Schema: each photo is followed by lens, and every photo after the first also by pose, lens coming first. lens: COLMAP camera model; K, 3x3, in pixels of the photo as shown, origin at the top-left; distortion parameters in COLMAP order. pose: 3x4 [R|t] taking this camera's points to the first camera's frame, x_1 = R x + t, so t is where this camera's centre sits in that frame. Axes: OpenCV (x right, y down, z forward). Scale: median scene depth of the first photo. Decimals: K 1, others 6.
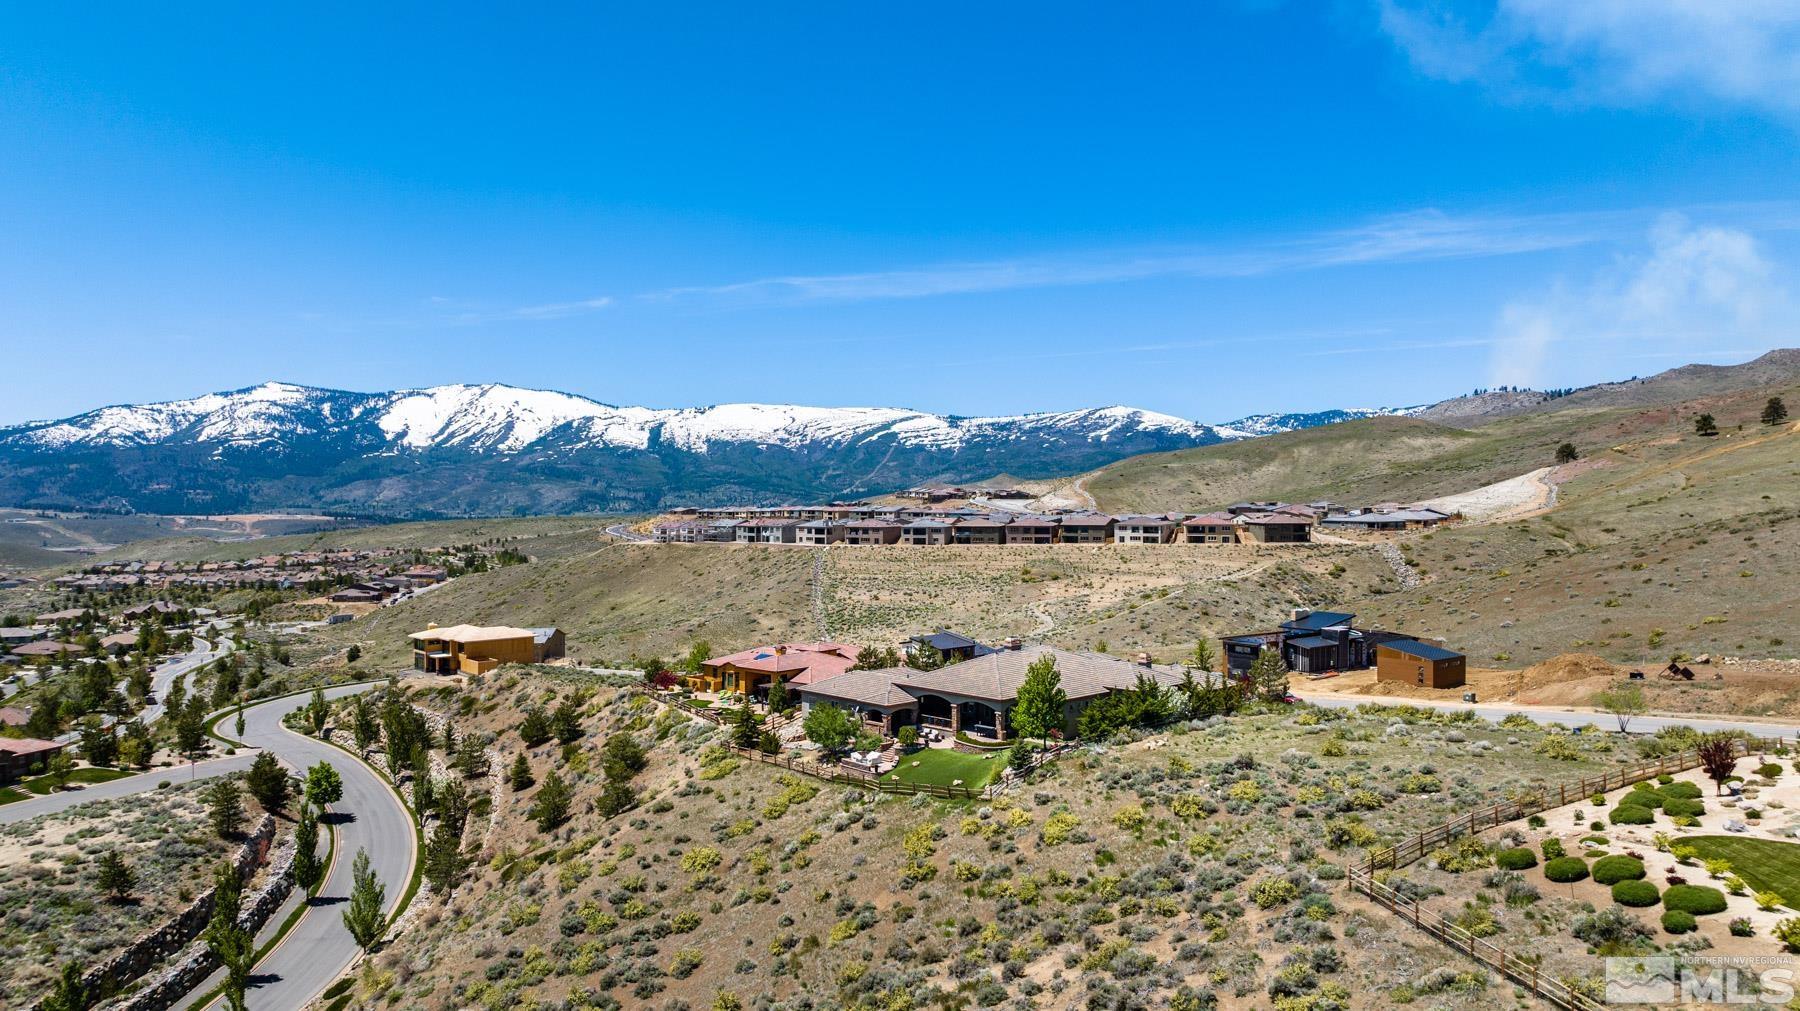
lens RADIAL K [[1261.8, 0, 896.4], [0, 1261.8, 493.2], [0, 0, 1]] dist [-0.005475, -0.029833]
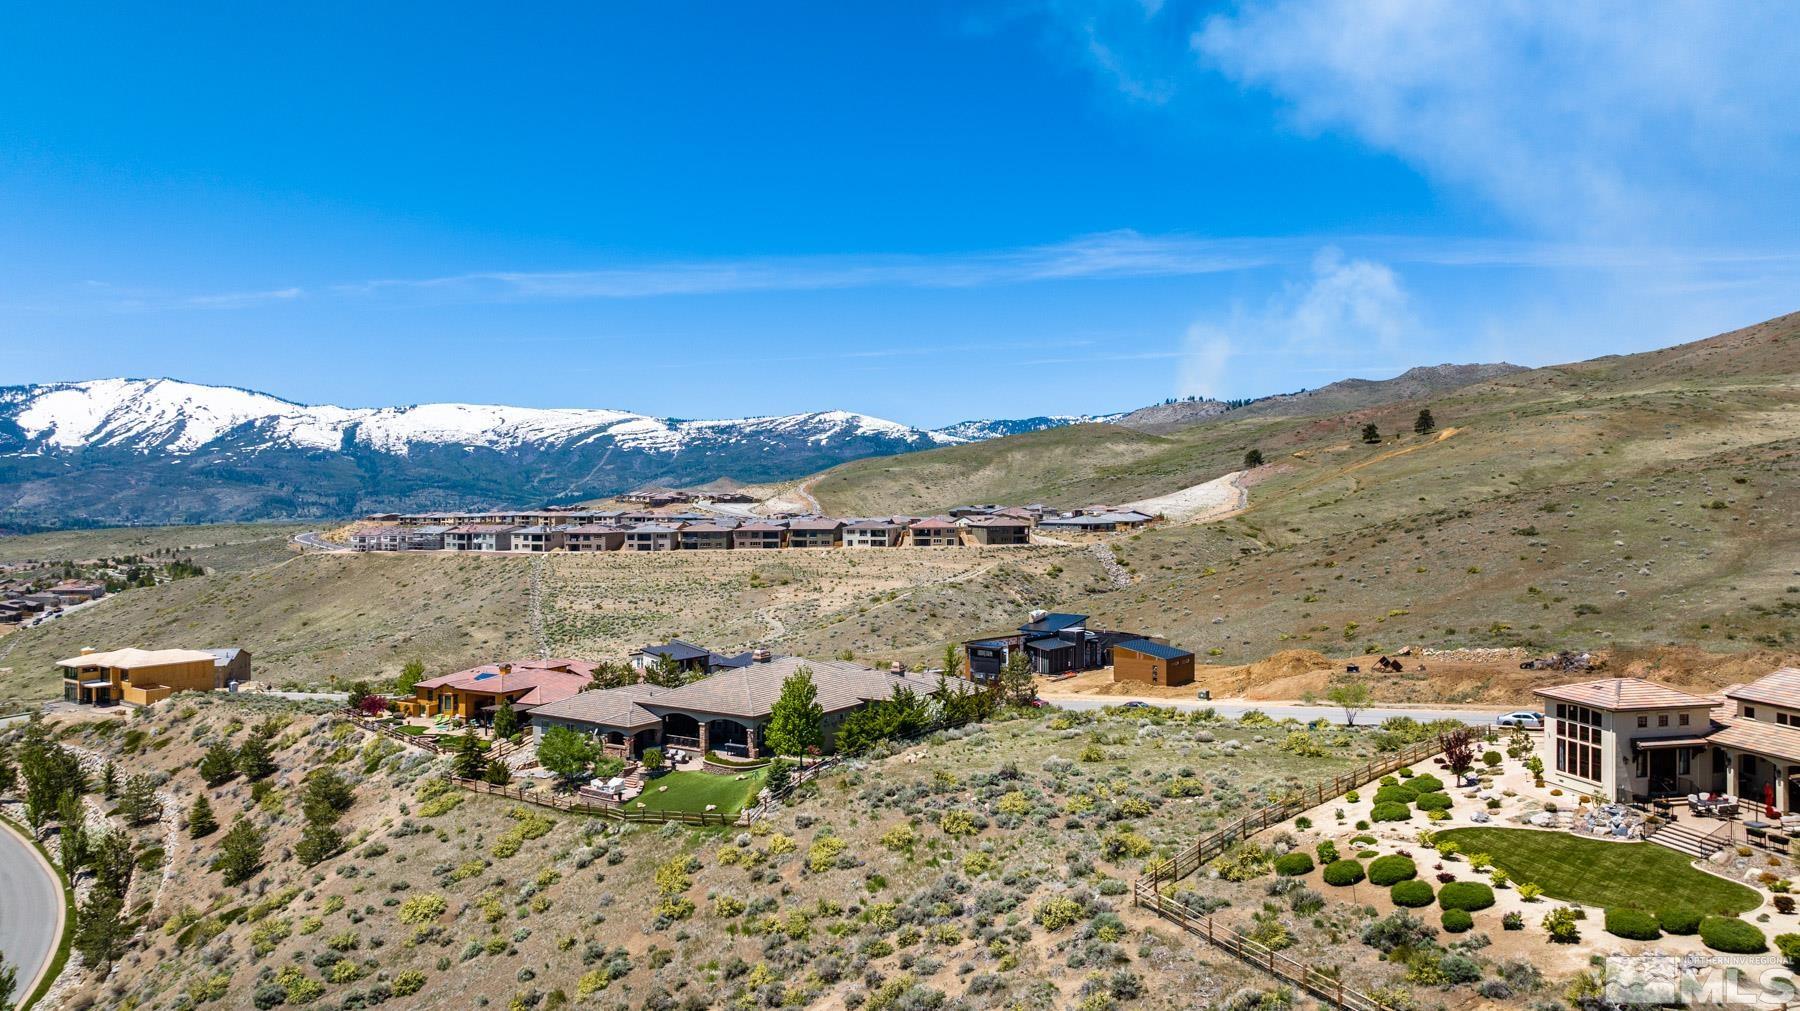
lens RADIAL K [[1262.3, 0, 894.3], [0, 1262.3, 501.4], [0, 0, 1]] dist [-0.015896, -0.005930]
pose [[0.976016, -0.003773, 0.217665, -0.005442], [0.002974, 0.999988, 0.003996, -0.000425], [-0.217677, -0.003253, 0.976015, 0.014275]]
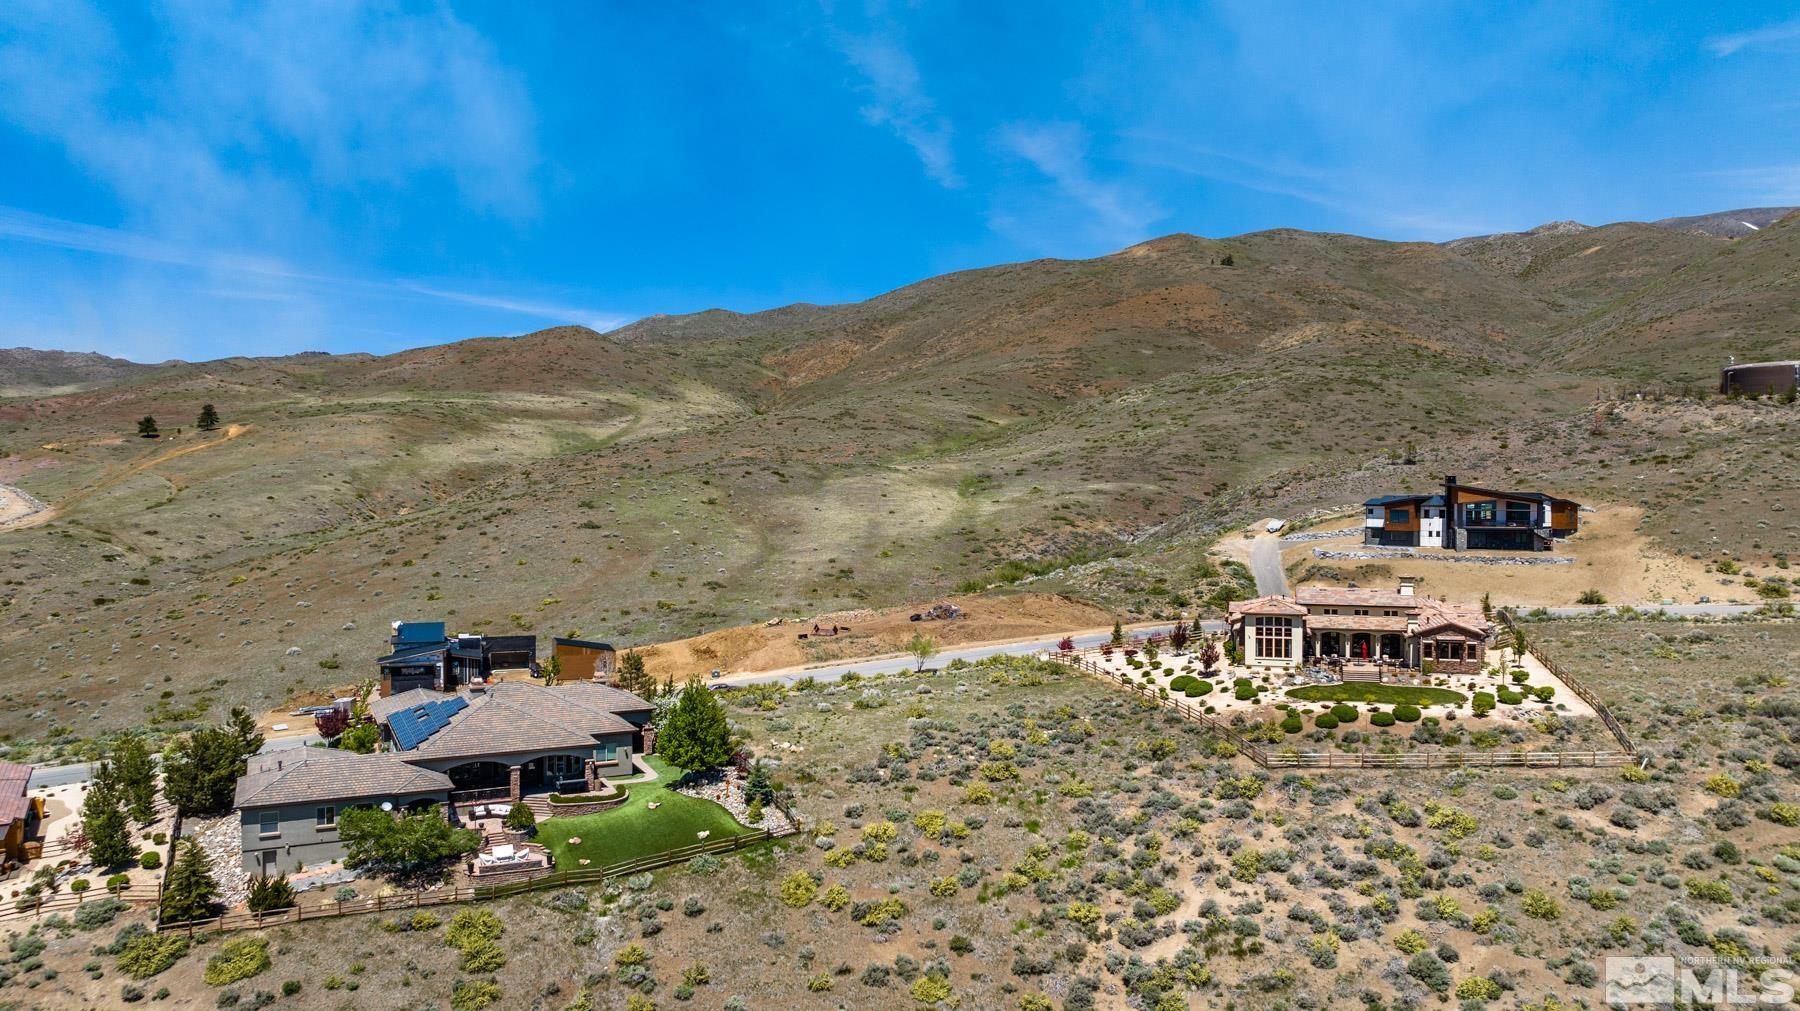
lens RADIAL K [[1261.1, 0, 892.2], [0, 1261.1, 504.0], [0, 0, 1]] dist [-0.006838, -0.028734]
pose [[0.302336, -0.011434, 0.953133, -0.186609], [0.003147, 0.999935, 0.010997, -0.001557], [-0.953196, -0.000326, 0.302352, 0.156988]]
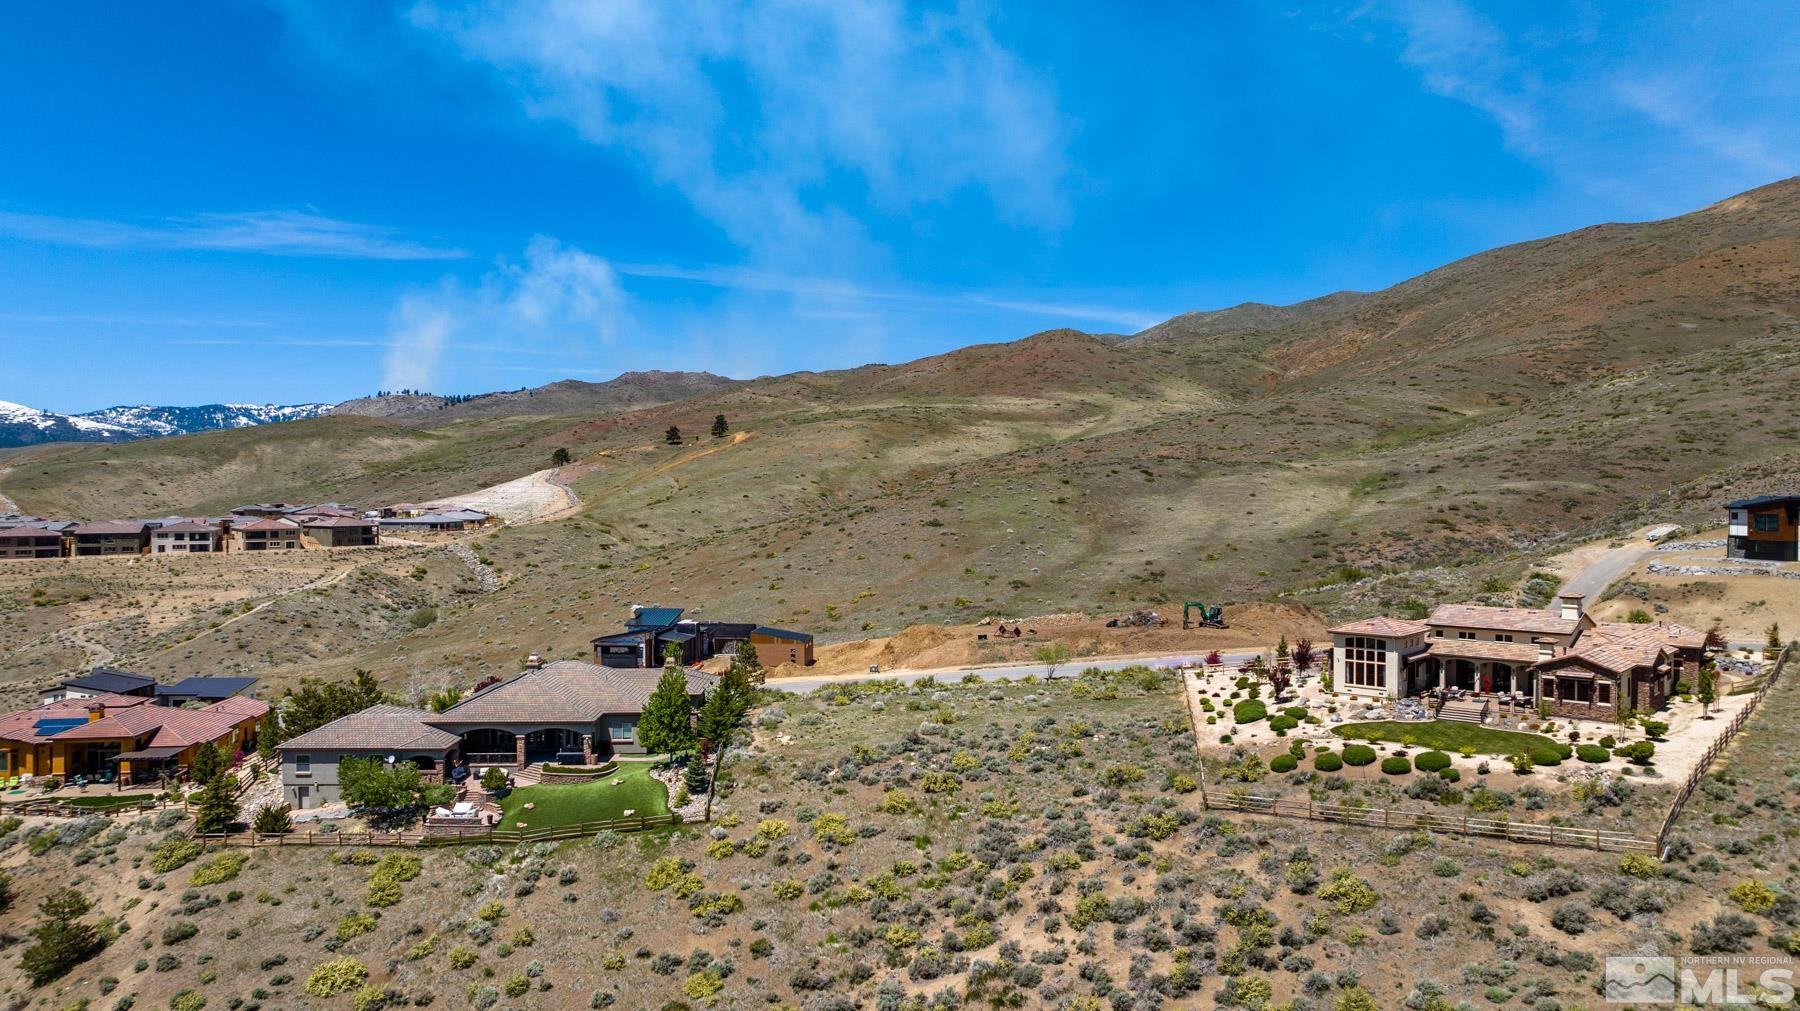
lens RADIAL K [[1262.3, 0, 894.3], [0, 1262.3, 501.4], [0, 0, 1]] dist [-0.015896, -0.005930]
pose [[0.671816, -0.007761, 0.740677, -0.127151], [0.002793, 0.999965, 0.007944, -0.001025], [-0.740713, -0.003268, 0.671814, 0.061507]]
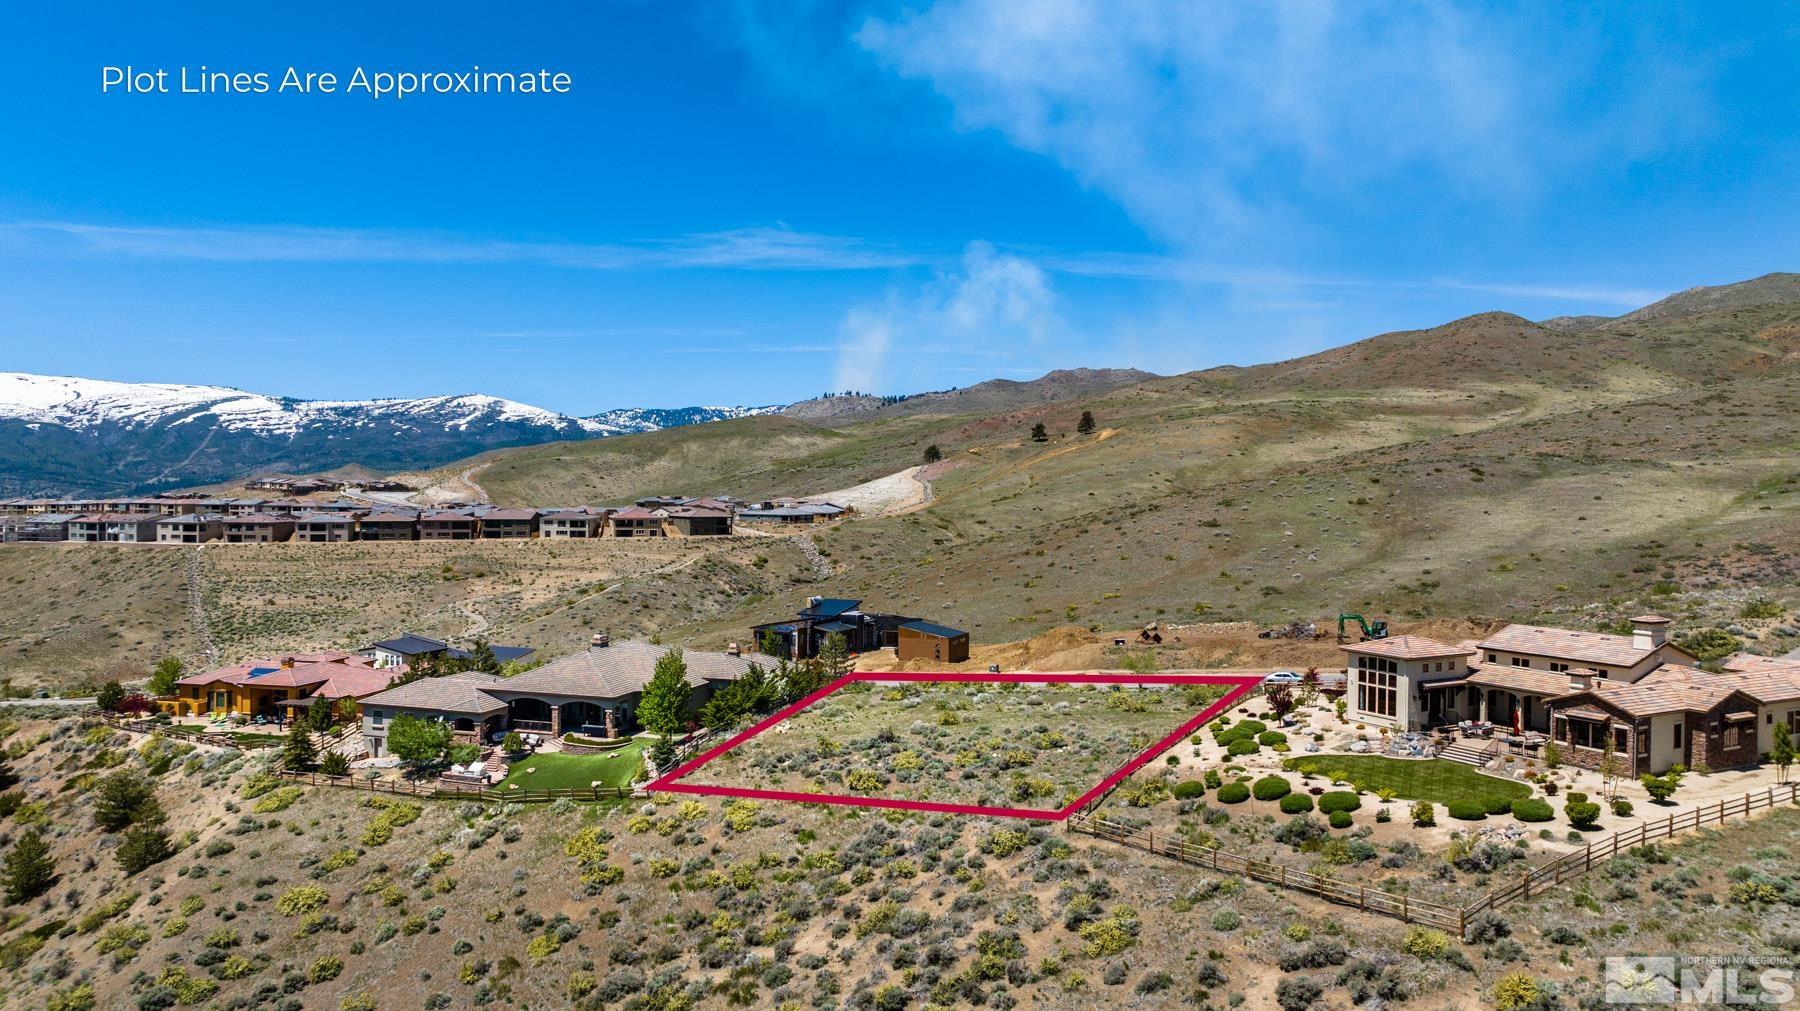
lens RADIAL K [[1279.5, 0, 893.6], [0, 1279.5, 503.2], [0, 0, 1]] dist [-0.016597, -0.001902]
pose [[0.881795, 0.001750, 0.471630, -0.054625], [-0.007873, 0.999908, 0.011010, 0.000070], [-0.471568, -0.013422, 0.881728, 0.006586]]
